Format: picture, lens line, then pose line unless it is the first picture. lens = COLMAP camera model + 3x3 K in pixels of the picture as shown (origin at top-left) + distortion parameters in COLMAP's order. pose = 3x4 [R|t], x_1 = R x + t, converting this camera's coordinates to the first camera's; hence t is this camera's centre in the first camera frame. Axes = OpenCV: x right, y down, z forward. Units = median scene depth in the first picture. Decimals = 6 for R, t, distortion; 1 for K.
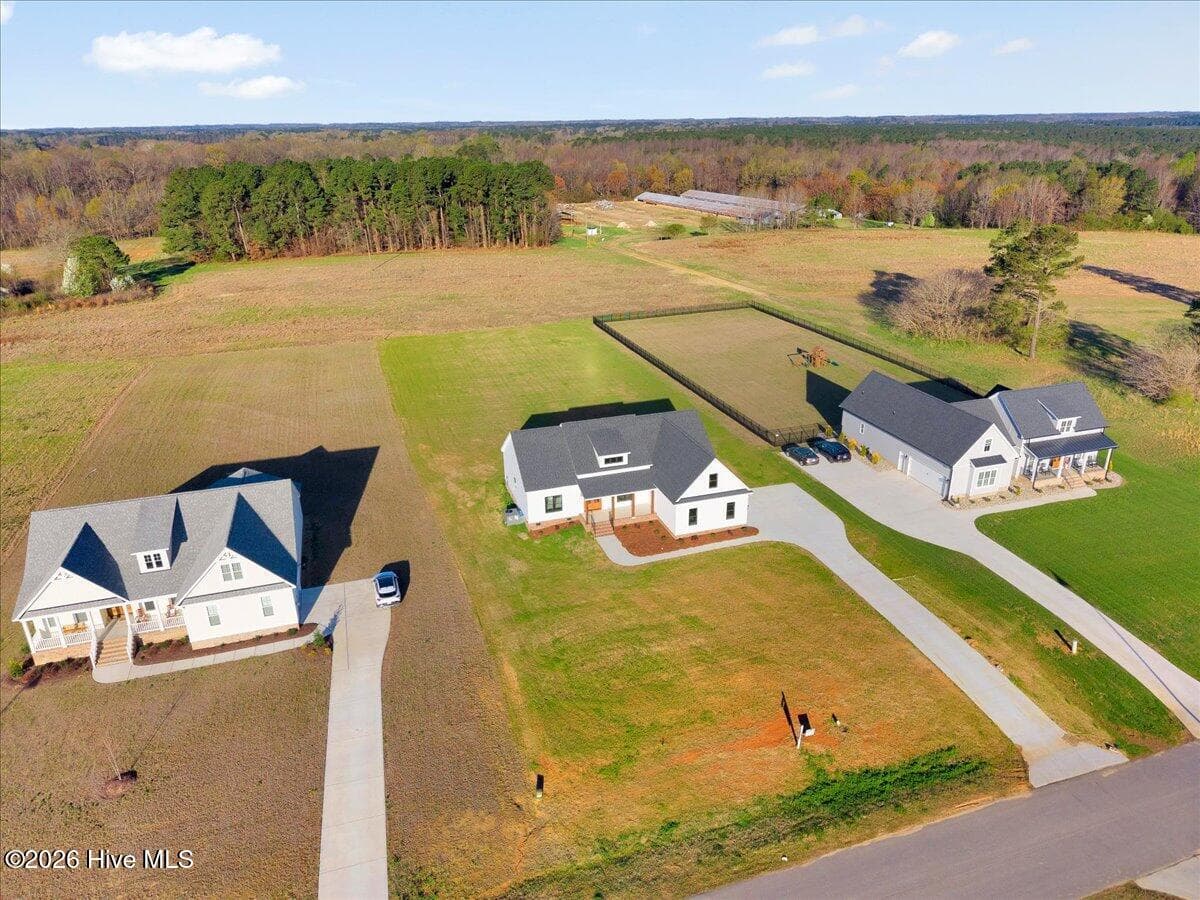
lens RADIAL K [[798.1, 0, 600.0], [0, 798.1, 450.0], [0, 0, 1]] dist [0.033376, -0.040500]
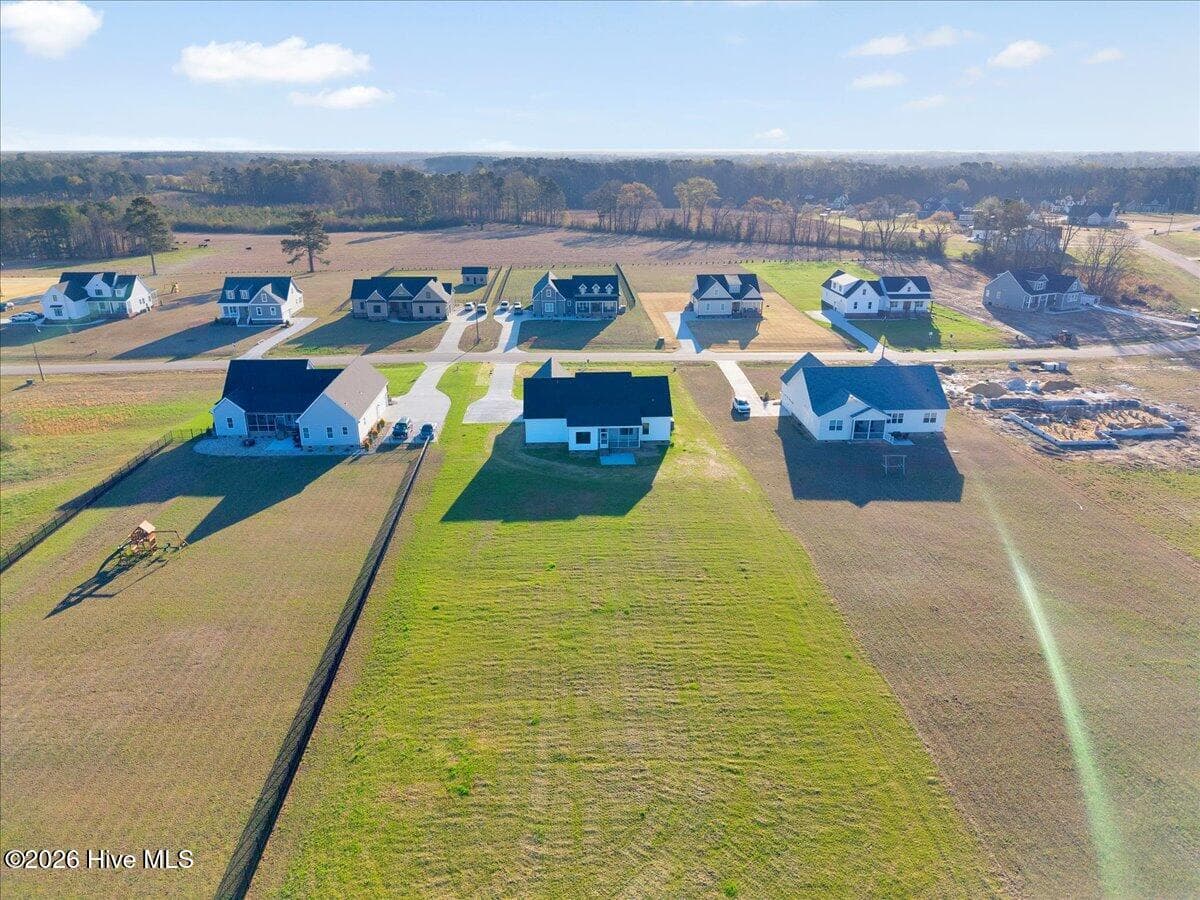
lens RADIAL K [[798.1, 0, 600.0], [0, 798.1, 450.0], [0, 0, 1]] dist [0.033376, -0.040500]
pose [[-0.966576, -0.078792, 0.243973, -0.359942], [0.107947, 0.738072, 0.666031, -0.899702], [-0.232547, 0.670106, -0.704897, 2.154701]]
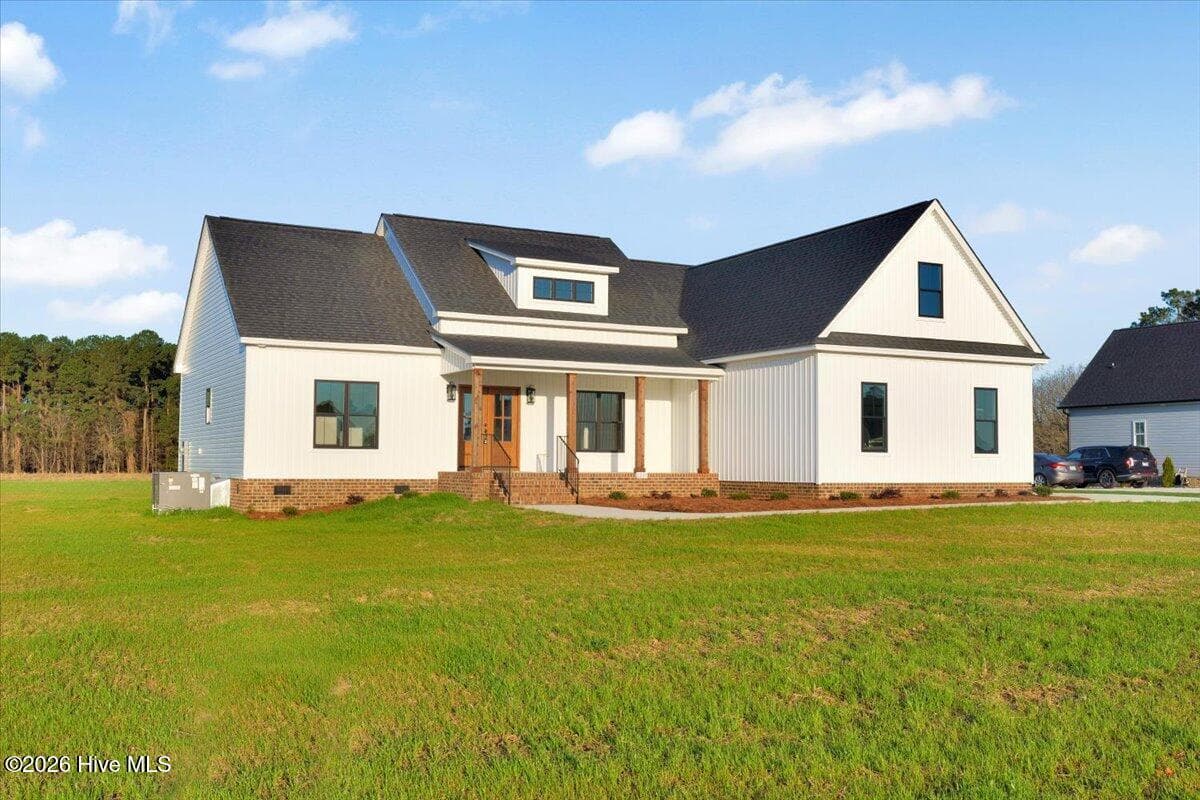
lens RADIAL K [[1174.8, 0, 600.0], [0, 1174.8, 400.0], [0, 0, 1]] dist [-0.015833, 0.016260]
pose [[0.986013, 0.030413, 0.163871, -0.039064], [0.042673, 0.904372, -0.424605, 0.232867], [-0.161114, 0.425659, 0.890425, 0.628661]]
